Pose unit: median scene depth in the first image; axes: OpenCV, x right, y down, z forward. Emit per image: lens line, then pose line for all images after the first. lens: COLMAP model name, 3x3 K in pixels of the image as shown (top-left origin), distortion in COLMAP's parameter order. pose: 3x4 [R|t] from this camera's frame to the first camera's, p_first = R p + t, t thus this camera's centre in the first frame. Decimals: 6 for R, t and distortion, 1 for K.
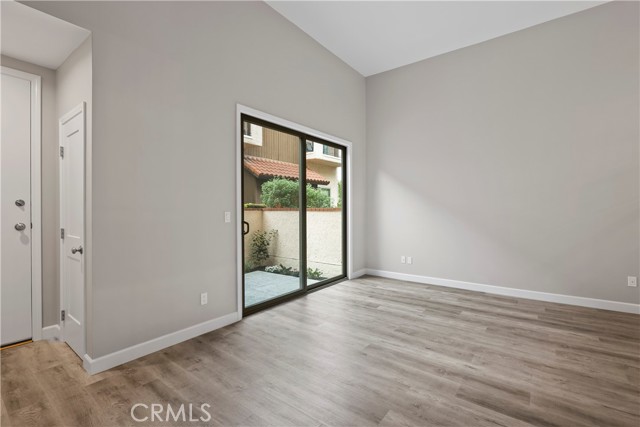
lens RADIAL K [[291.6, 0, 323.2], [0, 291.6, 210.7], [0, 0, 1]] dist [-0.002836, 0.000446]
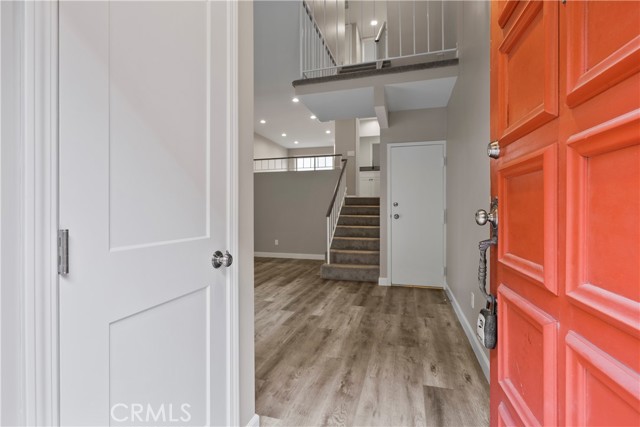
lens RADIAL K [[291.6, 0, 323.2], [0, 291.6, 210.7], [0, 0, 1]] dist [-0.002836, 0.000446]
pose [[-0.360289, 0.000600, 0.932841, -0.899916], [0.004196, 0.999991, 0.000978, 0.036264], [-0.932831, 0.004266, -0.360288, 0.675034]]
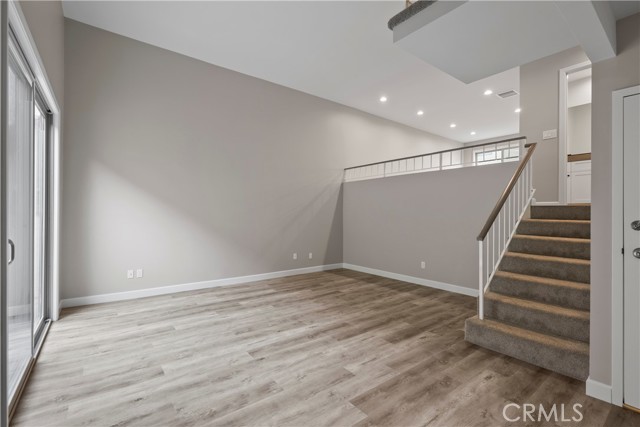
lens RADIAL K [[291.6, 0, 323.2], [0, 291.6, 210.7], [0, 0, 1]] dist [-0.002836, 0.000446]
pose [[0.261441, 0.015333, 0.965098, -0.547567], [-0.005418, 0.999881, -0.014418, -0.002533], [-0.965204, -0.001460, 0.261493, 0.376814]]
